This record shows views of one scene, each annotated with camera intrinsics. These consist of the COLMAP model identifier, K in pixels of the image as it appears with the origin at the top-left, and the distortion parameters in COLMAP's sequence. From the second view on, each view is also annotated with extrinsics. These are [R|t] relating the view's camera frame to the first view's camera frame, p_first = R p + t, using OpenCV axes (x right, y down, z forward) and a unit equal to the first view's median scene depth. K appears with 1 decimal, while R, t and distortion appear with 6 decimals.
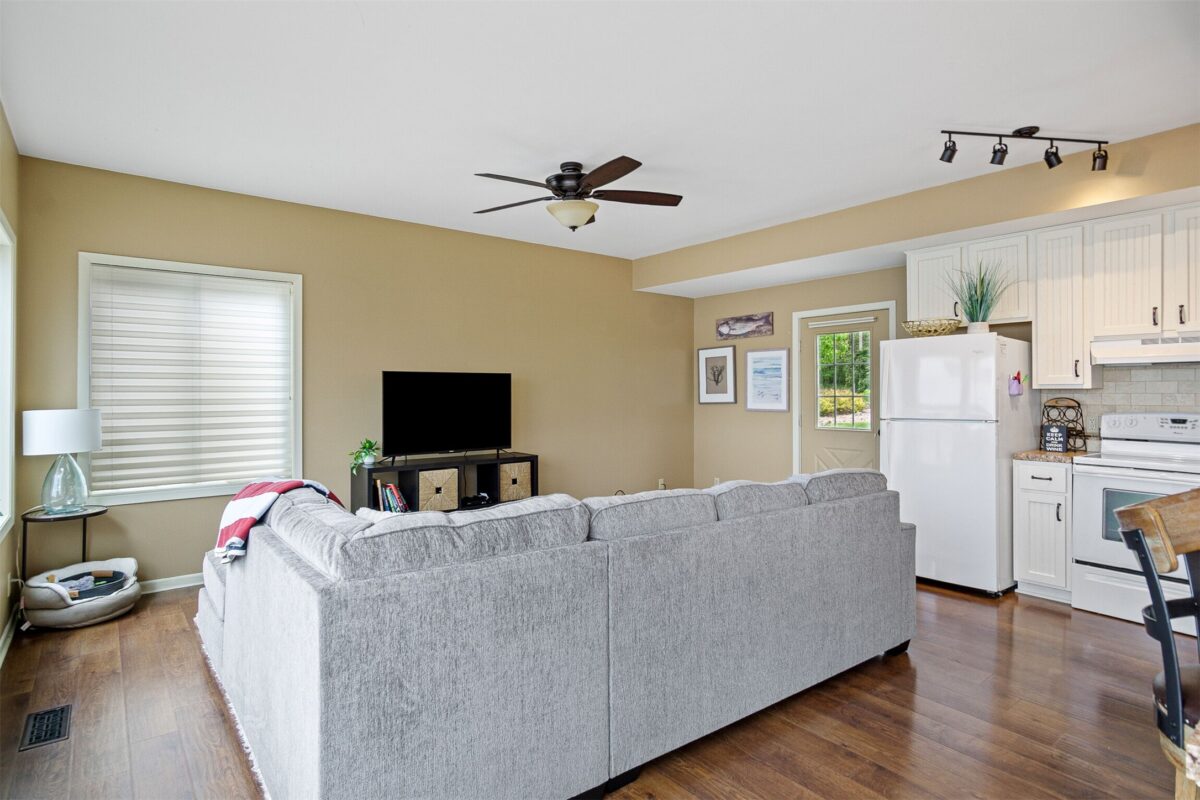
lens RADIAL K [[640.9, 0, 590.3], [0, 640.9, 391.0], [0, 0, 1]] dist [-0.004979, 0.003812]
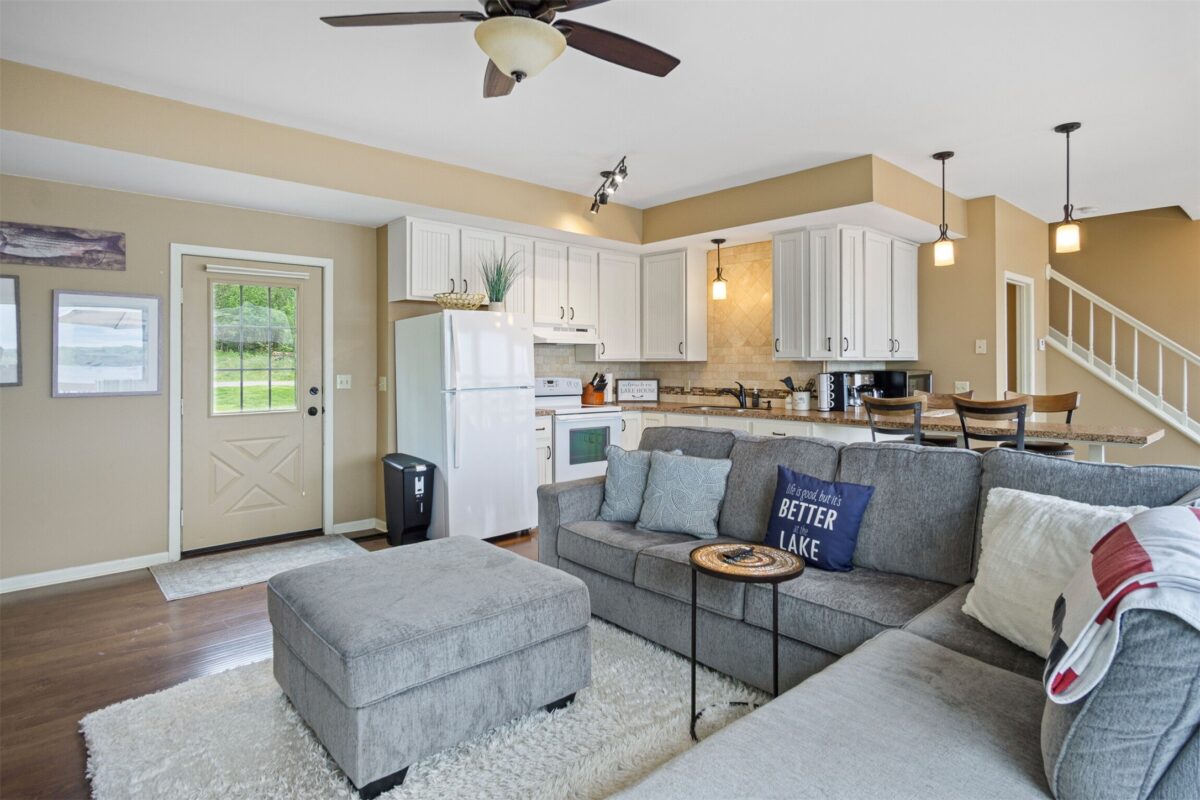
lens RADIAL K [[640.9, 0, 612.7], [0, 640.9, 361.1], [0, 0, 1]] dist [-0.004979, 0.003812]
pose [[-0.091403, 0.005218, 0.995800, -0.579743], [0.001841, 0.999985, -0.005071, 0.004903], [-0.995812, 0.001370, -0.091411, 0.926559]]
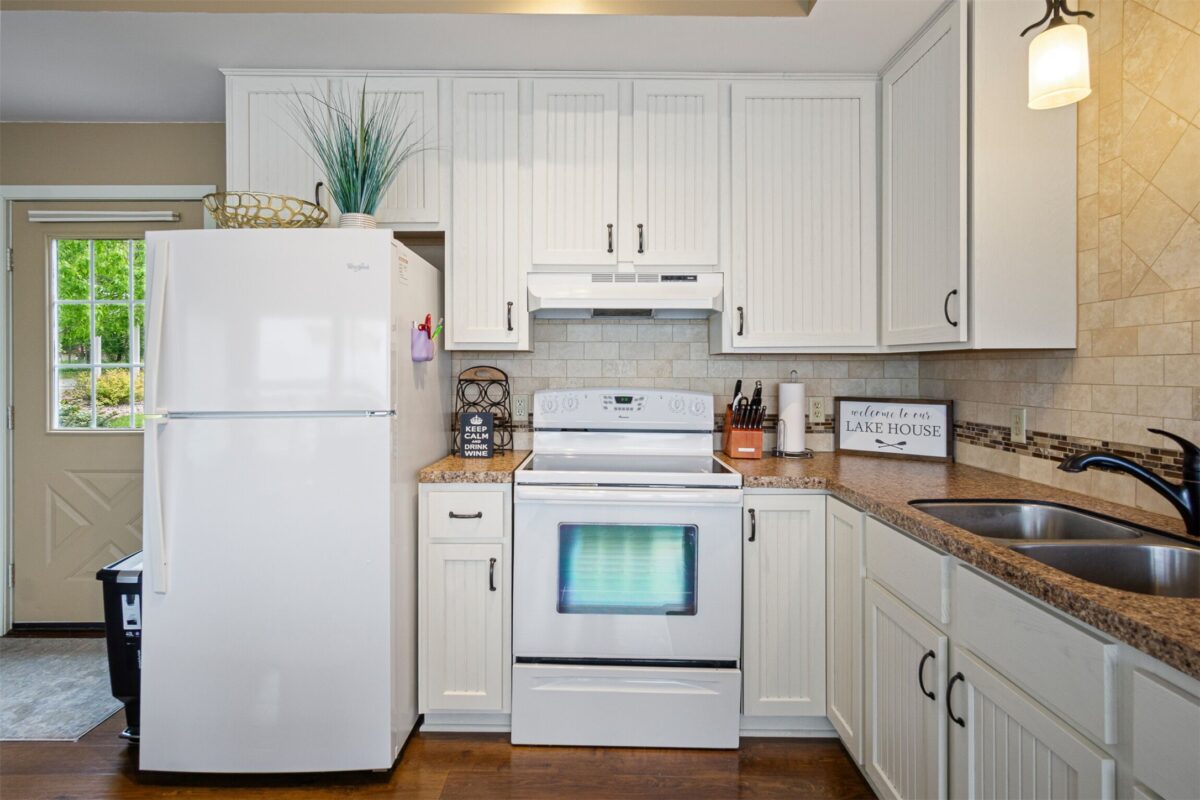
lens RADIAL K [[640.9, 0, 600.5], [0, 640.9, 368.4], [0, 0, 1]] dist [-0.004979, 0.003812]
pose [[0.617790, 0.002848, 0.786338, 0.337115], [-0.004034, 0.999992, -0.000452, 0.012934], [-0.786332, -0.002893, 0.617797, 0.553857]]
